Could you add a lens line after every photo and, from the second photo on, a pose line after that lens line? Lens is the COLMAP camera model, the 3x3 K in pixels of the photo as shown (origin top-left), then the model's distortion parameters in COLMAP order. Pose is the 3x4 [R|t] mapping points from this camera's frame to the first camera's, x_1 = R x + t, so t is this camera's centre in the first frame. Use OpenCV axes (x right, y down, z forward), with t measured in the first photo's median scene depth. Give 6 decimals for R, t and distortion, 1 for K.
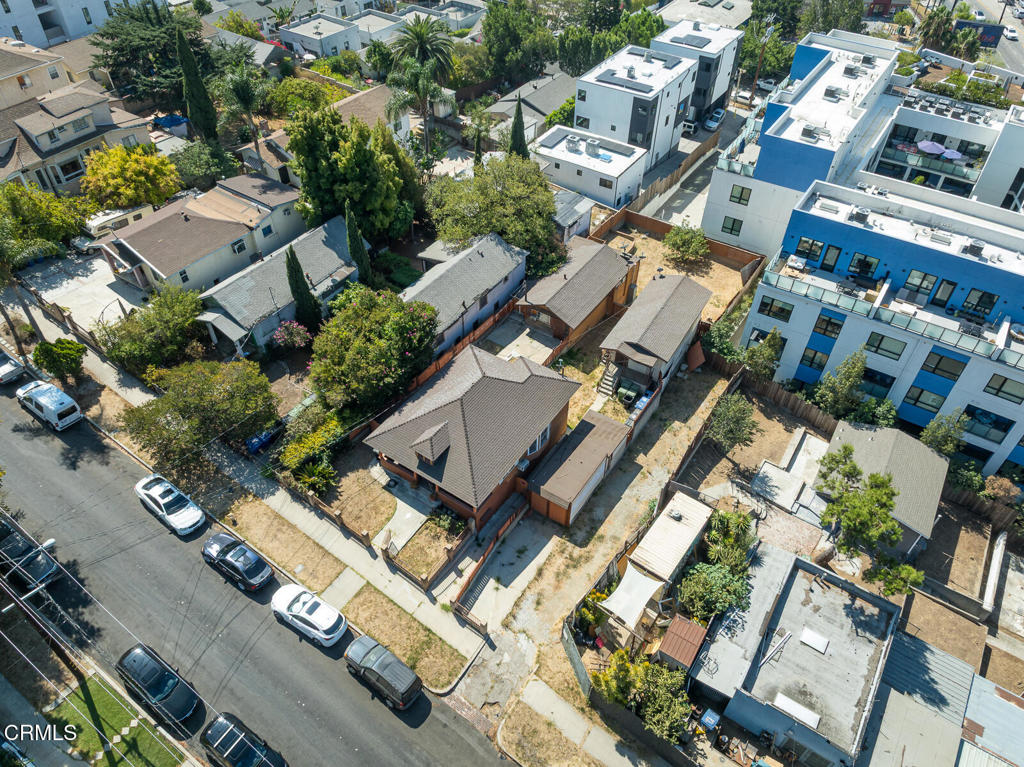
lens RADIAL K [[691.0, 0, 513.0], [0, 691.0, 386.7], [0, 0, 1]] dist [0.175887, -0.219881]
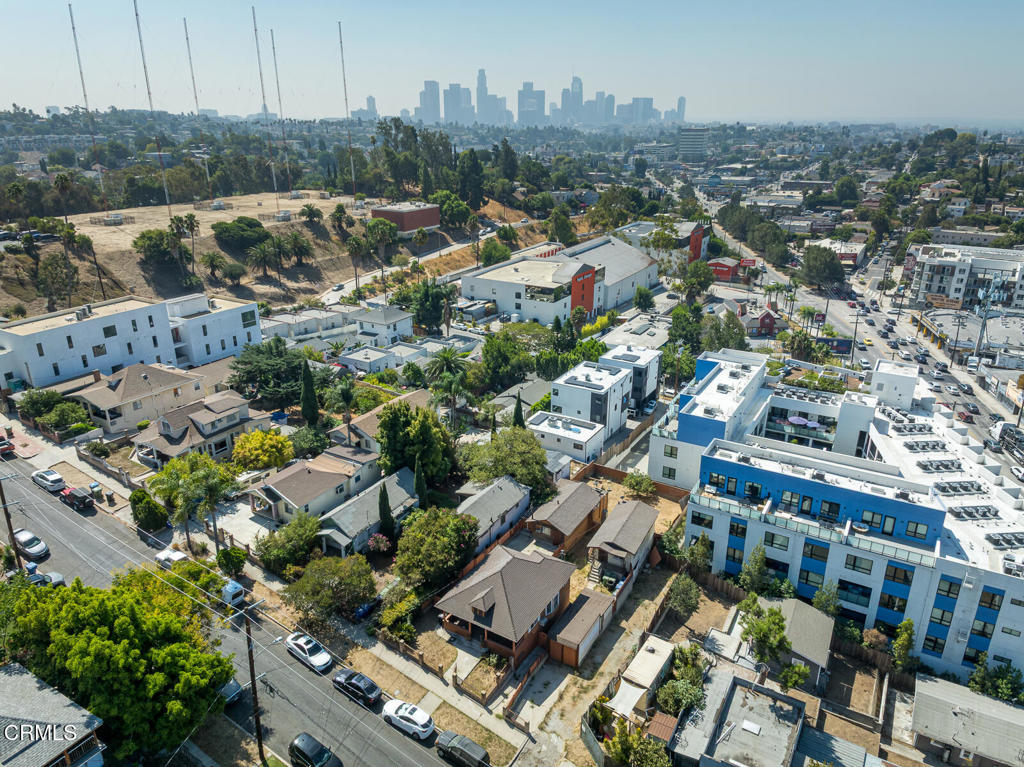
lens RADIAL K [[691.0, 0, 513.0], [0, 691.0, 386.7], [0, 0, 1]] dist [0.175887, -0.219881]
pose [[0.998390, -0.023153, 0.051775, -0.097594], [0.041751, 0.917896, -0.394618, 0.207362], [-0.038387, 0.396144, 0.917386, -0.465461]]
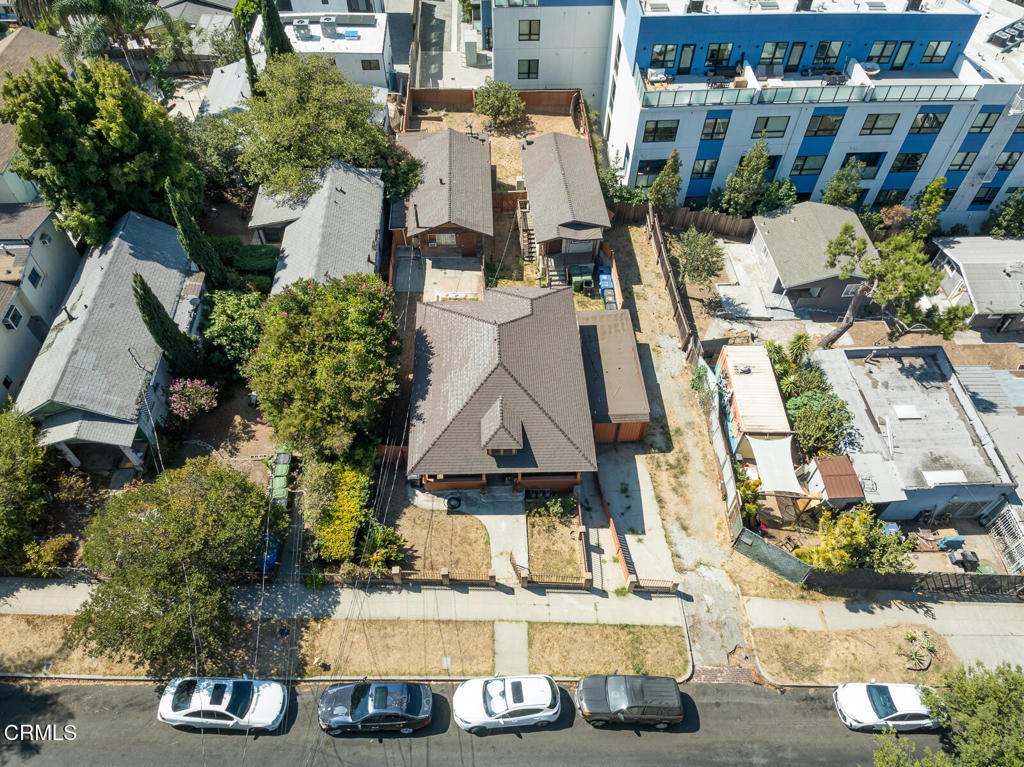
lens RADIAL K [[691.0, 0, 513.0], [0, 691.0, 386.7], [0, 0, 1]] dist [0.175887, -0.219881]
pose [[0.805656, -0.465941, 0.365811, -0.297826], [0.411436, 0.884403, 0.220344, -0.102787], [-0.426191, -0.027014, 0.904230, 0.240579]]
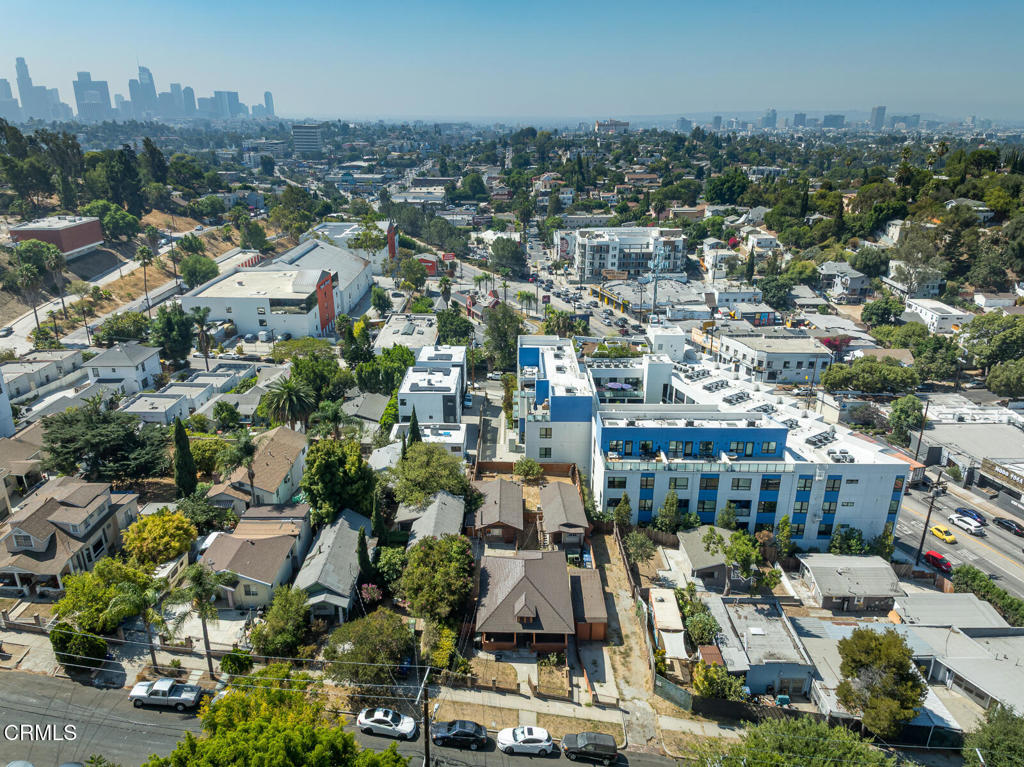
lens RADIAL K [[691.0, 0, 513.0], [0, 691.0, 386.7], [0, 0, 1]] dist [0.175887, -0.219881]
pose [[0.832103, -0.202457, 0.516348, -0.676629], [0.388126, 0.877605, -0.281367, 0.062224], [-0.396185, 0.434534, 0.808837, -0.359764]]
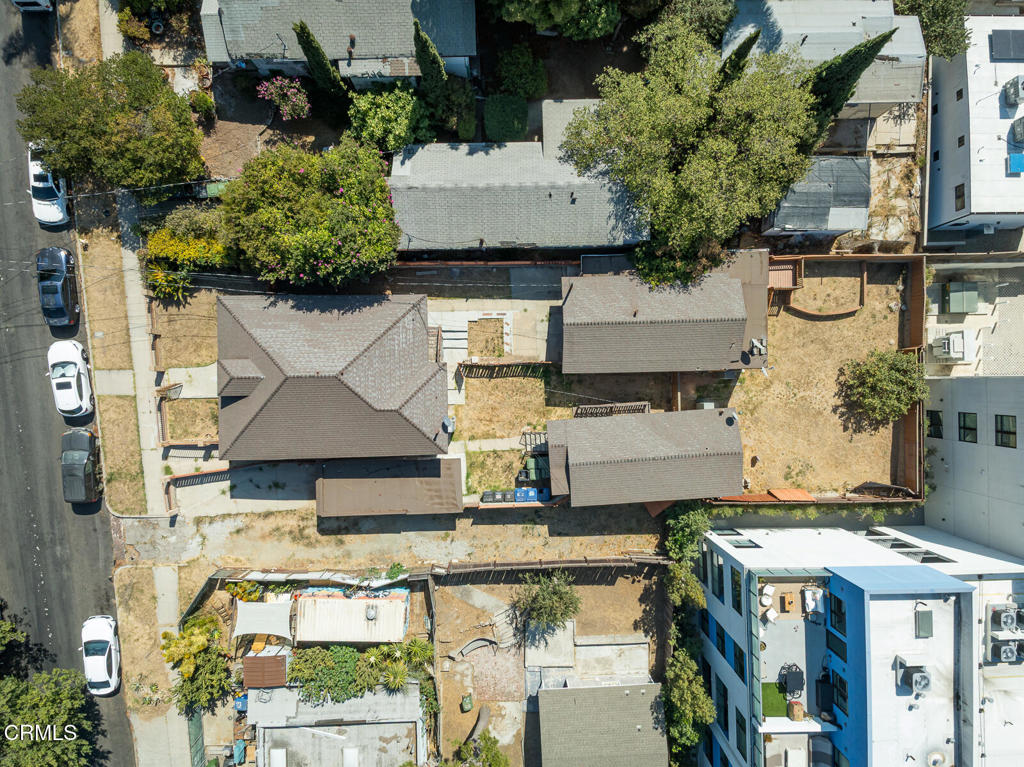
lens RADIAL K [[691.0, 0, 513.0], [0, 691.0, 386.7], [0, 0, 1]] dist [0.175887, -0.219881]
pose [[0.571959, 0.820268, 0.004793, 0.070156], [-0.578873, 0.399485, 0.710857, -0.604337], [0.581178, -0.409355, 0.703321, 0.464647]]
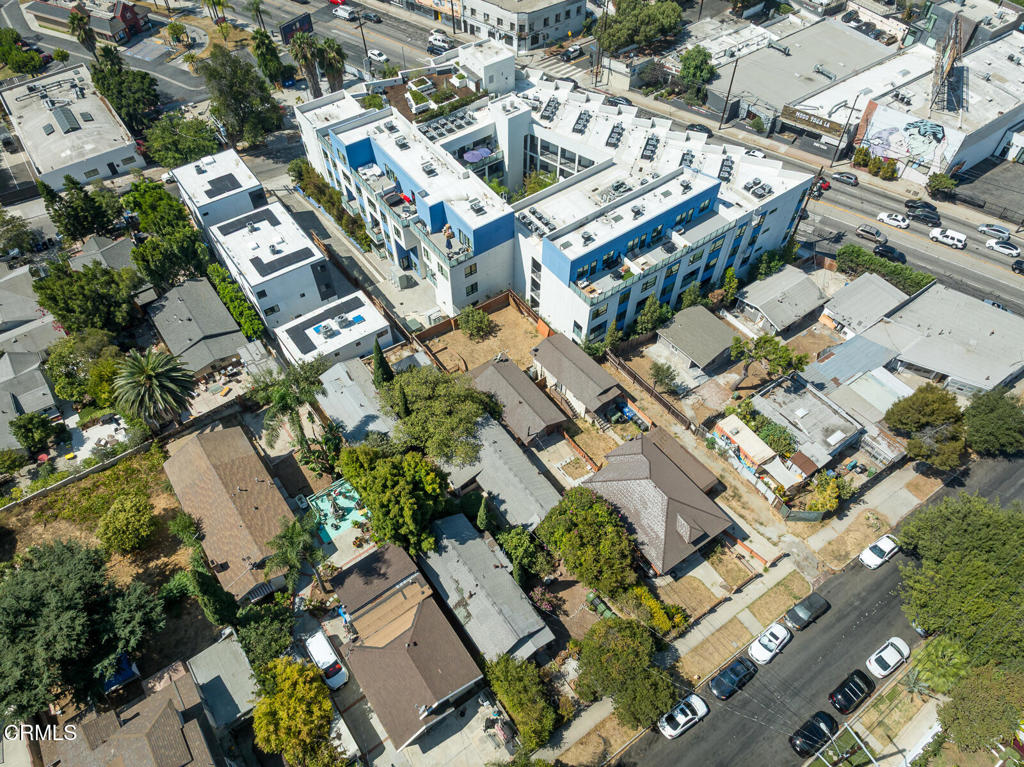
lens RADIAL K [[691.0, 0, 513.0], [0, 691.0, 386.7], [0, 0, 1]] dist [0.175887, -0.219881]
pose [[0.346928, -0.749422, 0.563922, -0.714086], [0.654622, 0.624068, 0.426626, -0.824175], [-0.671648, 0.221147, 0.707095, 0.087552]]
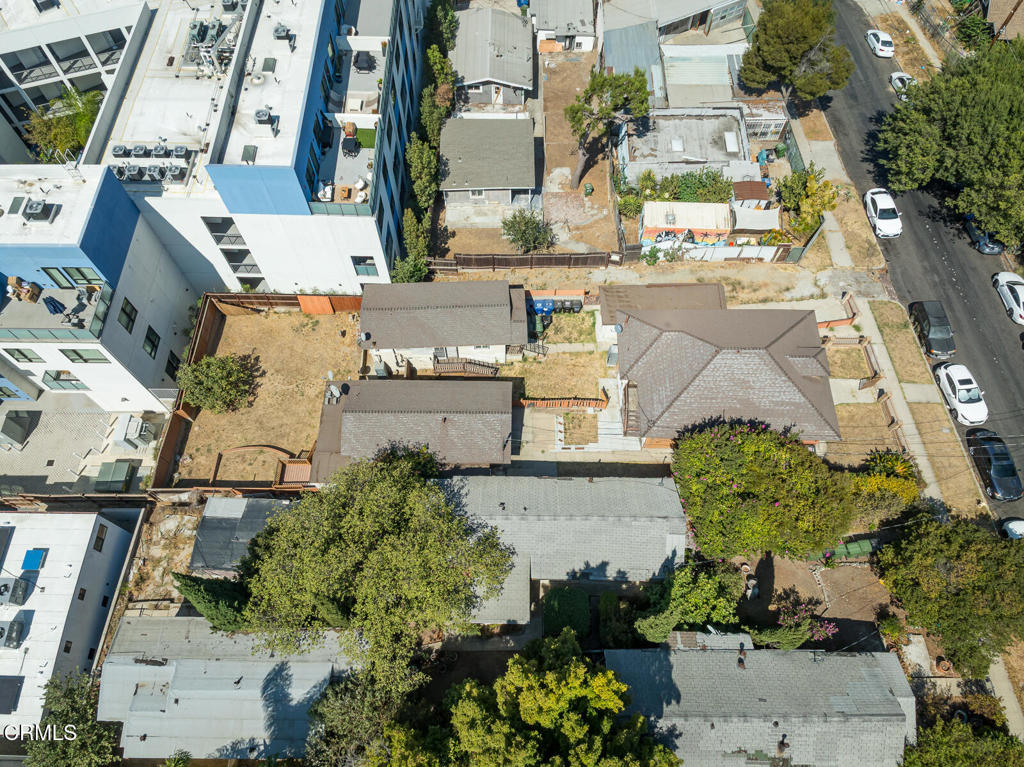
lens RADIAL K [[691.0, 0, 513.0], [0, 691.0, 386.7], [0, 0, 1]] dist [0.175887, -0.219881]
pose [[-0.548351, -0.747221, 0.375462, -0.233676], [0.580415, -0.016850, 0.814146, -0.783732], [-0.602021, 0.664362, 0.442938, 0.677733]]
